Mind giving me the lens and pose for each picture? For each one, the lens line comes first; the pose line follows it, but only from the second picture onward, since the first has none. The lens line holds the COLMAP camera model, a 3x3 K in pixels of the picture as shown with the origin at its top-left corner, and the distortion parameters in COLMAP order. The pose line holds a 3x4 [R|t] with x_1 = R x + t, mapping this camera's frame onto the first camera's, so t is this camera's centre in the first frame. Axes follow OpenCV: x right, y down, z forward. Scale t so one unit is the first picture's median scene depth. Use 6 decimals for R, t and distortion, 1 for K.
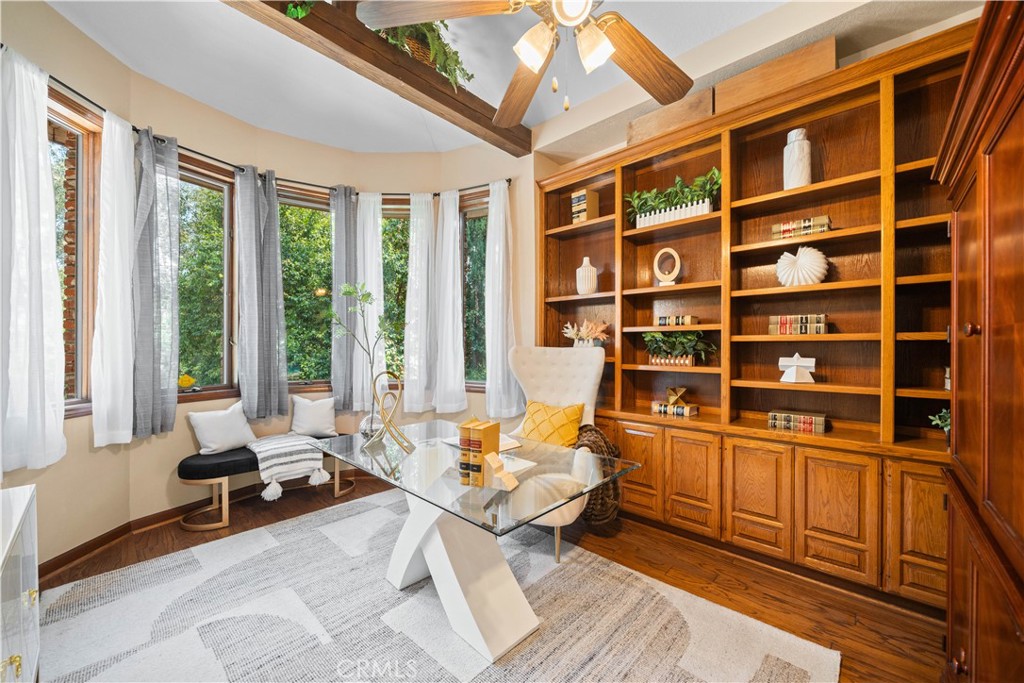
lens RADIAL K [[390.3, 0, 510.1], [0, 390.3, 345.4], [0, 0, 1]] dist [0.000289, 0.000010]
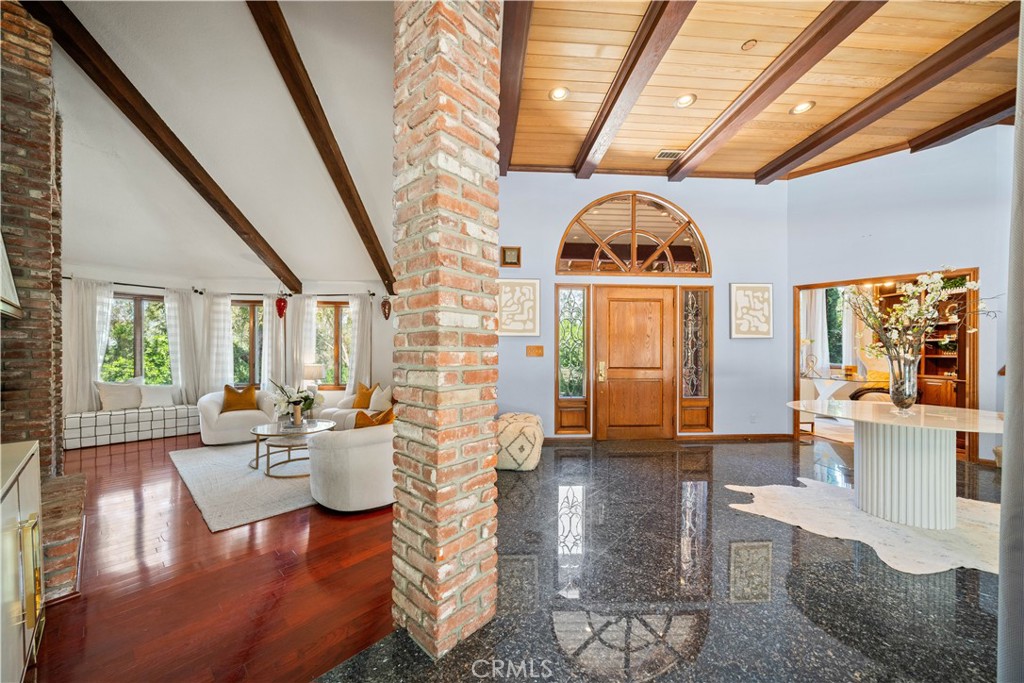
lens RADIAL K [[355.3, 0, 505.9], [0, 355.3, 352.6], [0, 0, 1]] dist [-0.002275, -0.000158]
pose [[0.728443, -0.000207, -0.685107, -0.085505], [-0.000142, 1.000000, -0.000453, 0.033675], [0.685107, 0.000427, 0.728443, -2.195034]]
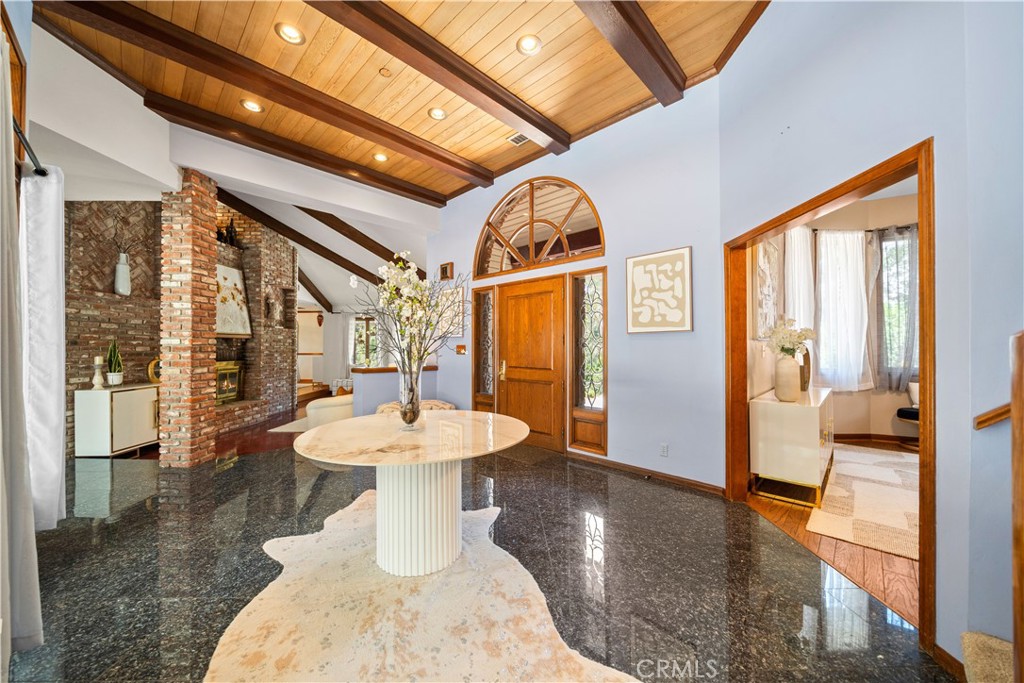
lens RADIAL K [[367.9, 0, 512.0], [0, 367.9, 341.5], [0, 0, 1]] dist [-0.012221, 0.000030]
pose [[-0.017145, -0.012506, -0.999775, 0.791862], [0.003749, 0.999914, -0.012572, 0.009163], [0.999846, -0.003963, -0.017097, -0.672569]]
